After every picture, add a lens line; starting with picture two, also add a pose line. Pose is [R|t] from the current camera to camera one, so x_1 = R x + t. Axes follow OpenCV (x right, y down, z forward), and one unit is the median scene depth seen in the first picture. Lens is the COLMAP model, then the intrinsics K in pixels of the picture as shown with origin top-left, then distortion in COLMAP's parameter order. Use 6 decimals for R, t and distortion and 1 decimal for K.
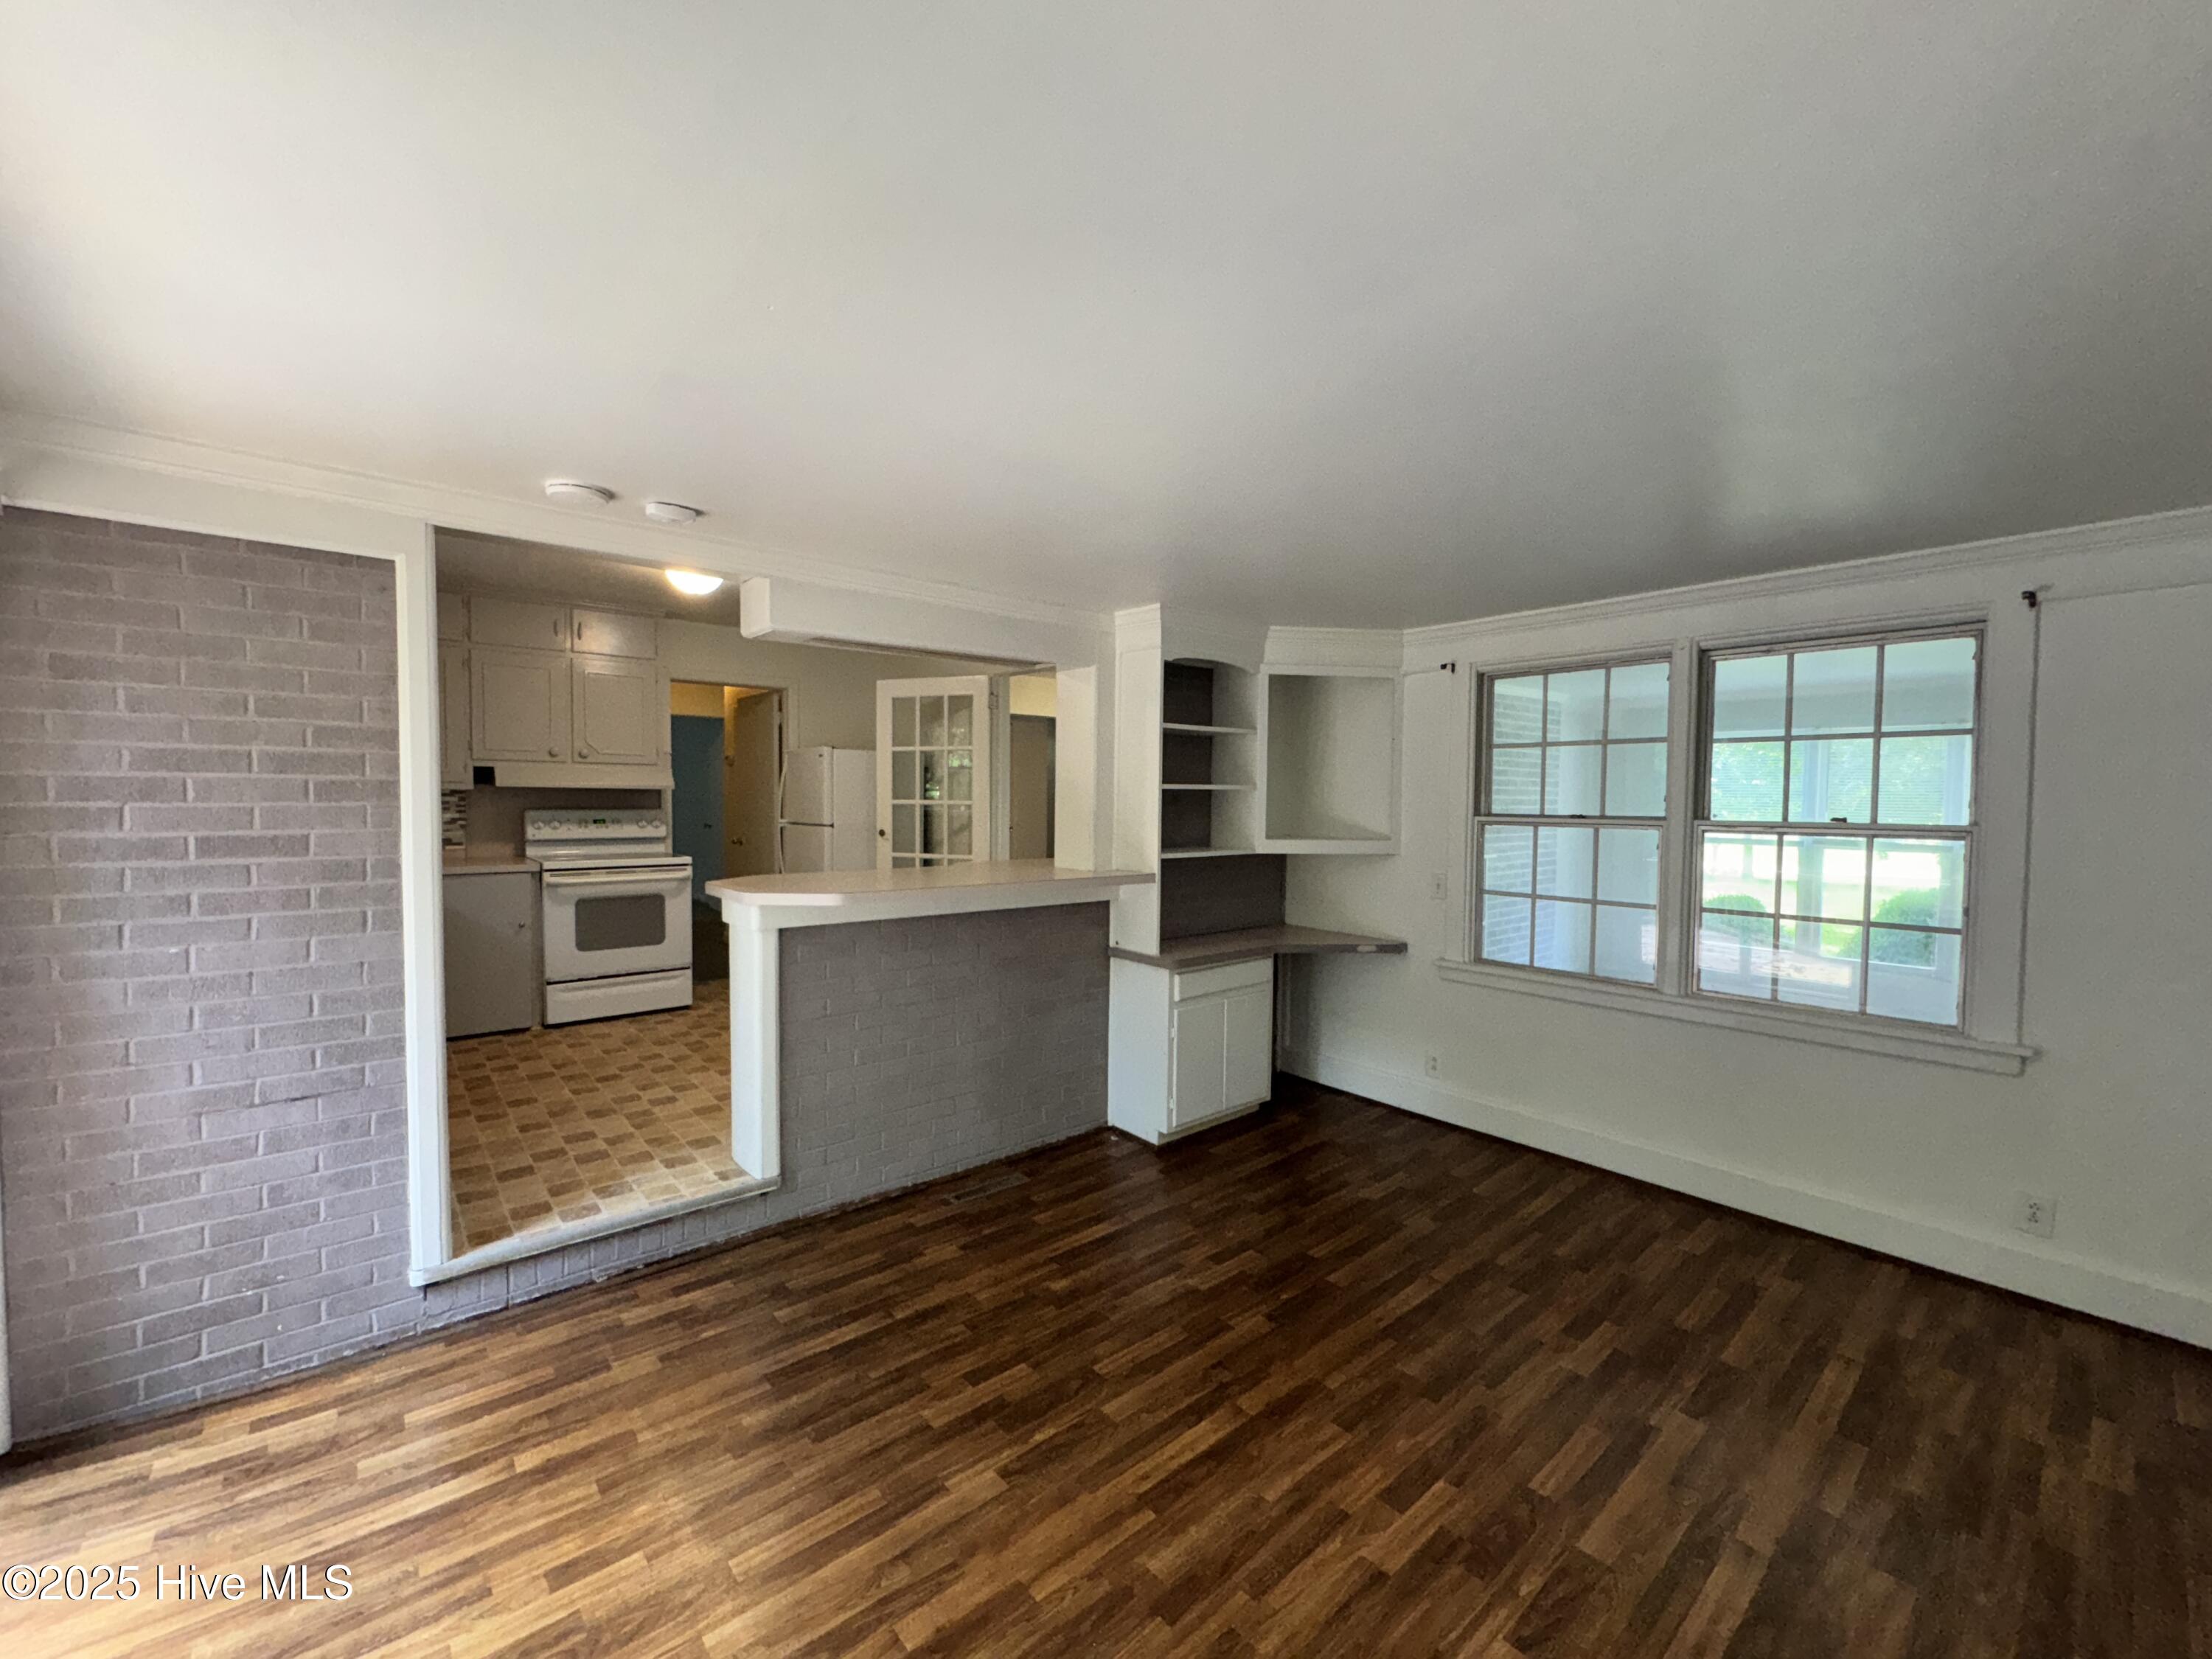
lens RADIAL K [[881.6, 0, 1102.0], [0, 881.6, 833.9], [0, 0, 1]] dist [-0.003406, 0.000415]
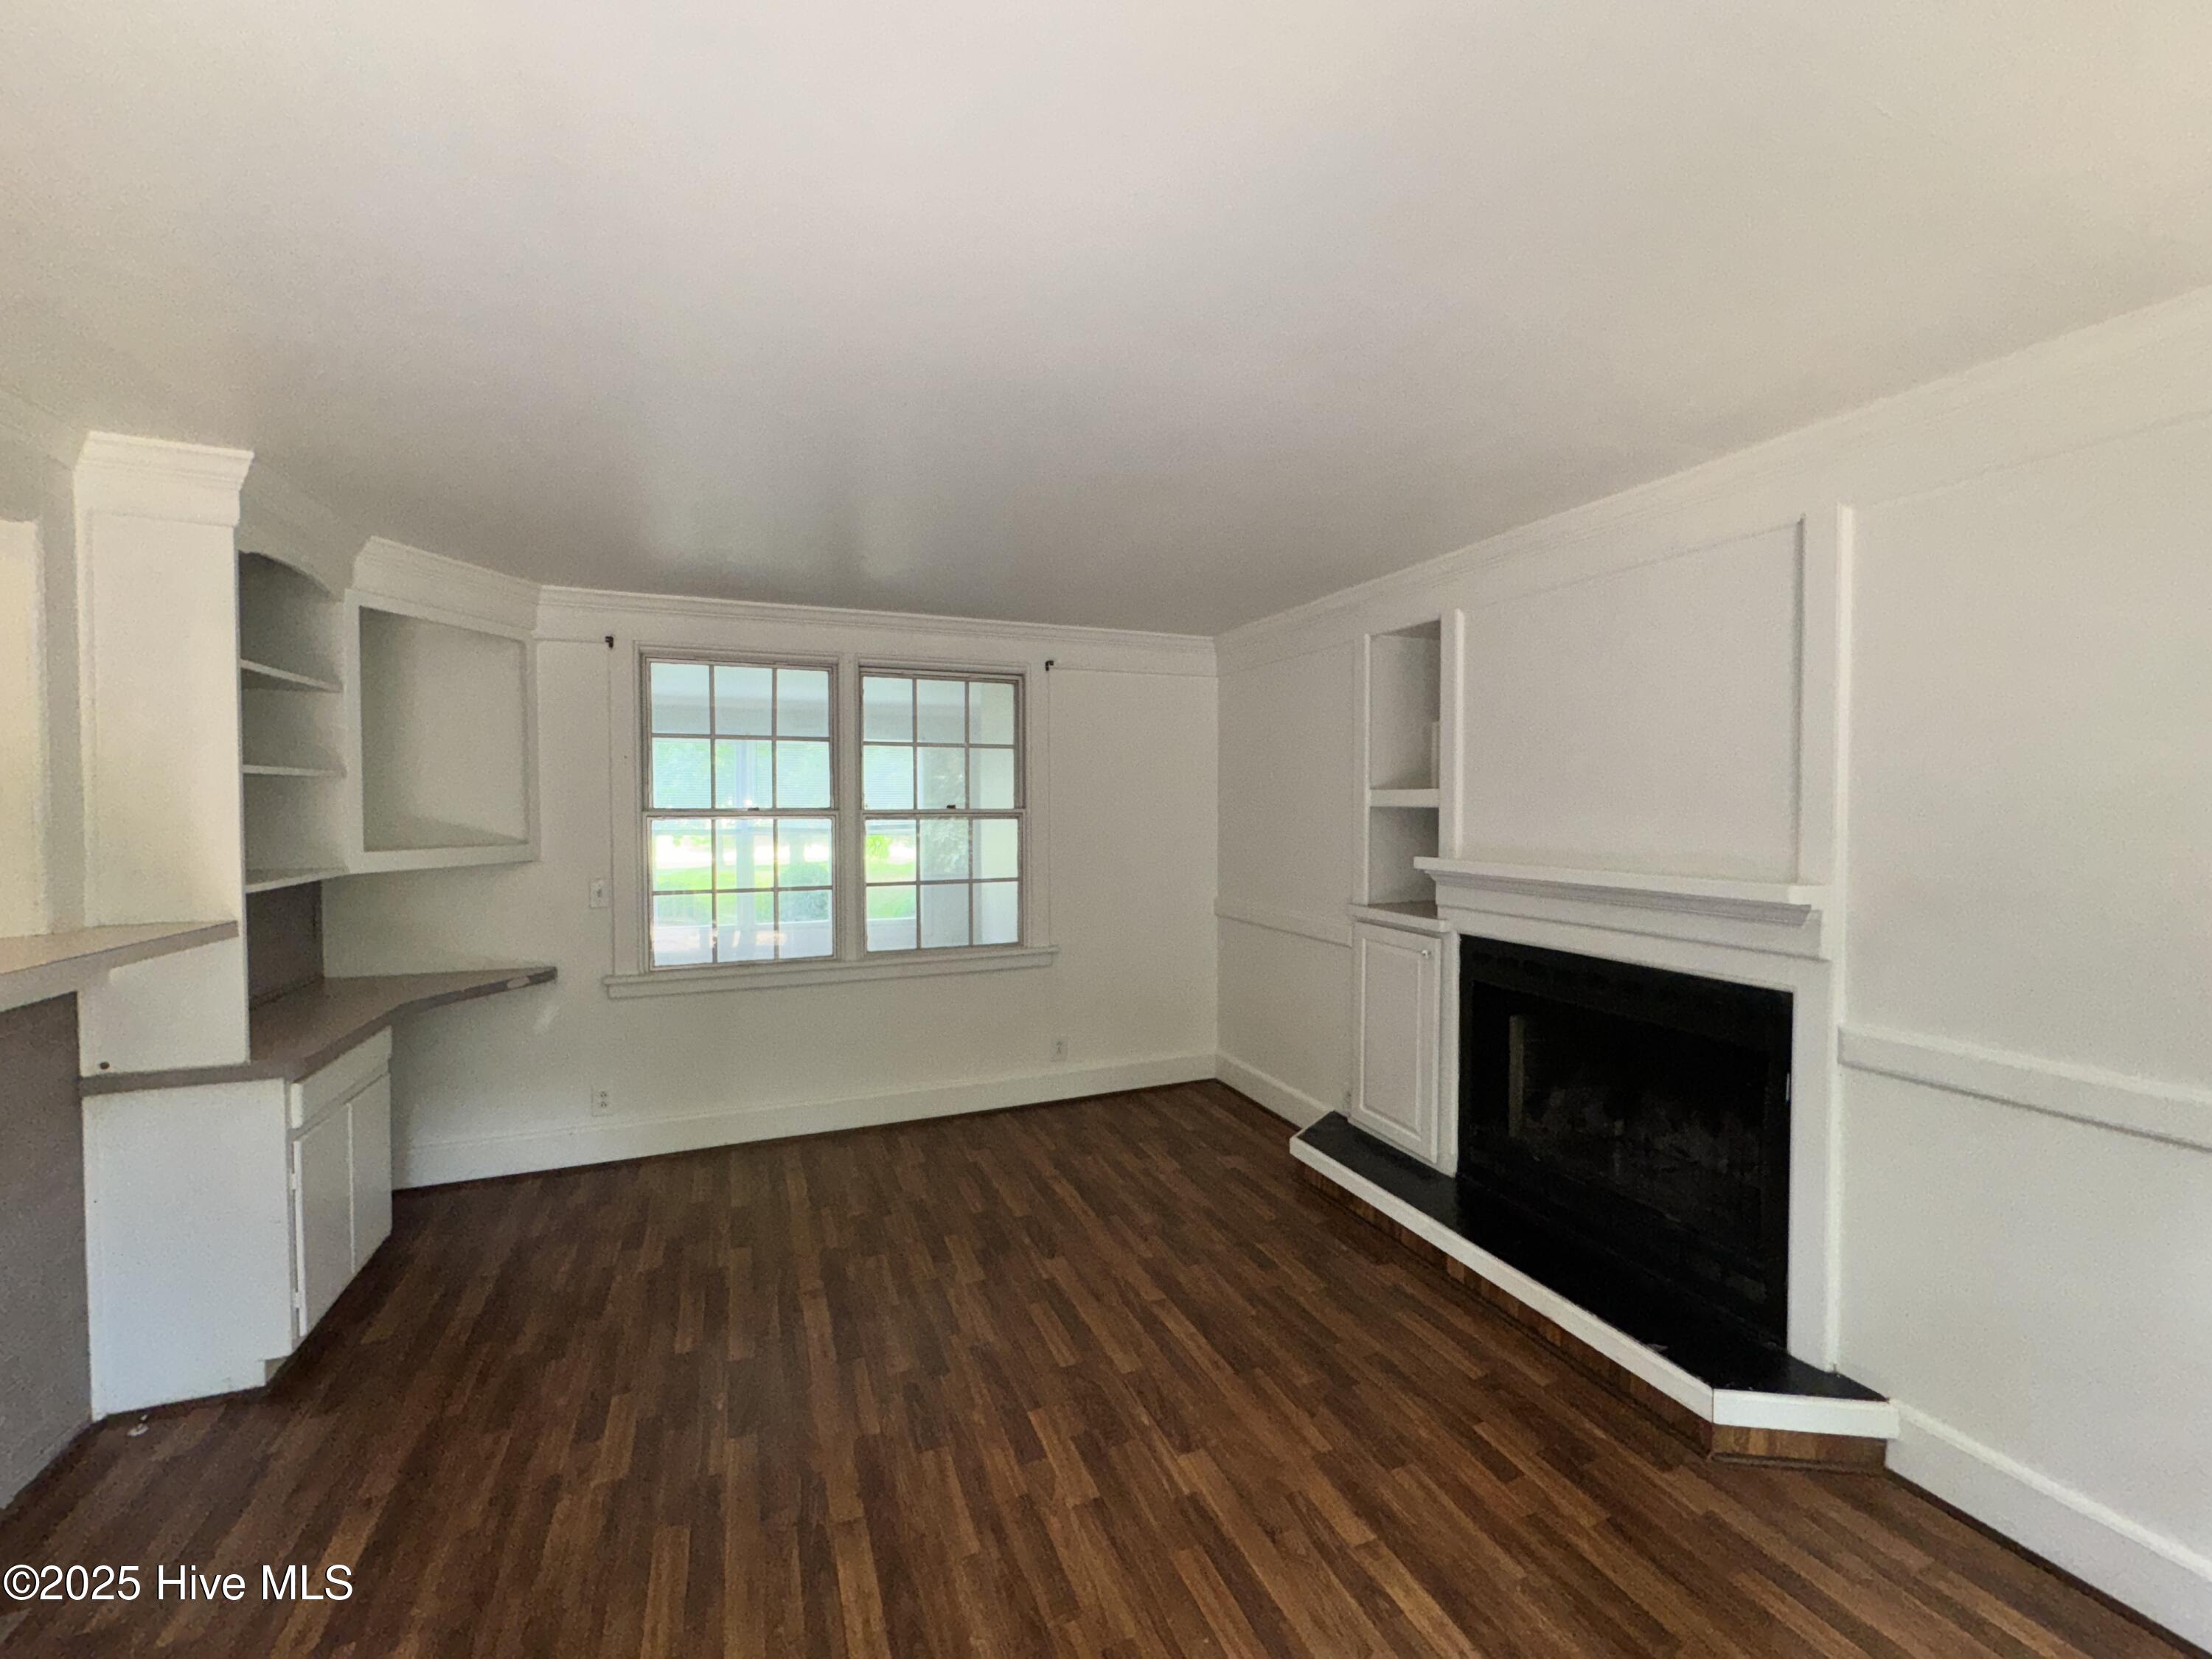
lens RADIAL K [[881.6, 0, 1106.9], [0, 881.6, 826.6], [0, 0, 1]] dist [-0.003406, 0.000415]
pose [[0.305786, -0.035247, 0.951448, -0.392035], [0.040074, 0.998905, 0.024126, -0.009016], [-0.951256, 0.030751, 0.306864, 0.361498]]
